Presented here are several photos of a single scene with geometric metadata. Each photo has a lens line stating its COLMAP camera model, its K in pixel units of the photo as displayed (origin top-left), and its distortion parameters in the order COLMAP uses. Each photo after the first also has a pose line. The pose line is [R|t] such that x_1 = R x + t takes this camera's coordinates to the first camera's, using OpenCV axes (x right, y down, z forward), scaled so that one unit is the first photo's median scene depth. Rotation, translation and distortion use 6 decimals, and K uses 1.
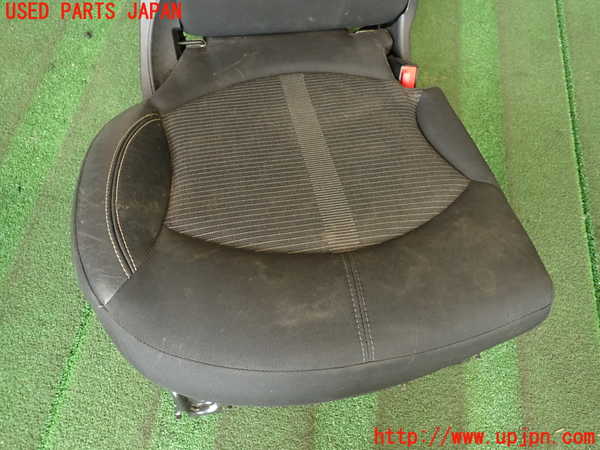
lens RADIAL K [[445.7, 0, 300.4], [0, 445.7, 225.1], [0, 0, 1]] dist [0.008035, 0.003822]
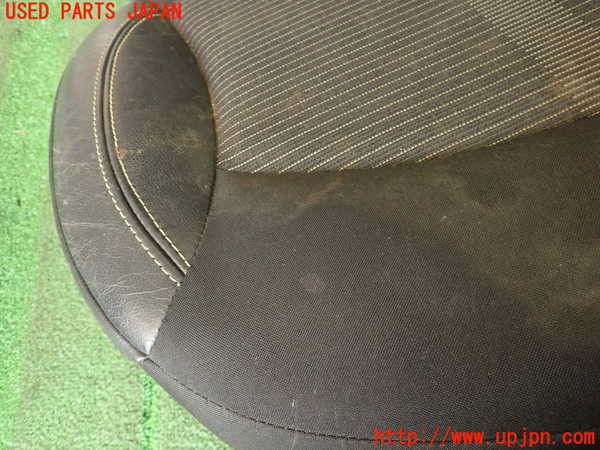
lens RADIAL K [[445.7, 0, 301.2], [0, 445.7, 225.0], [0, 0, 1]] dist [0.008035, 0.003822]
pose [[0.953565, -0.268307, -0.136837, -0.126764], [0.276673, 0.959865, 0.045952, 0.049764], [0.119016, -0.081678, 0.989527, 0.389966]]
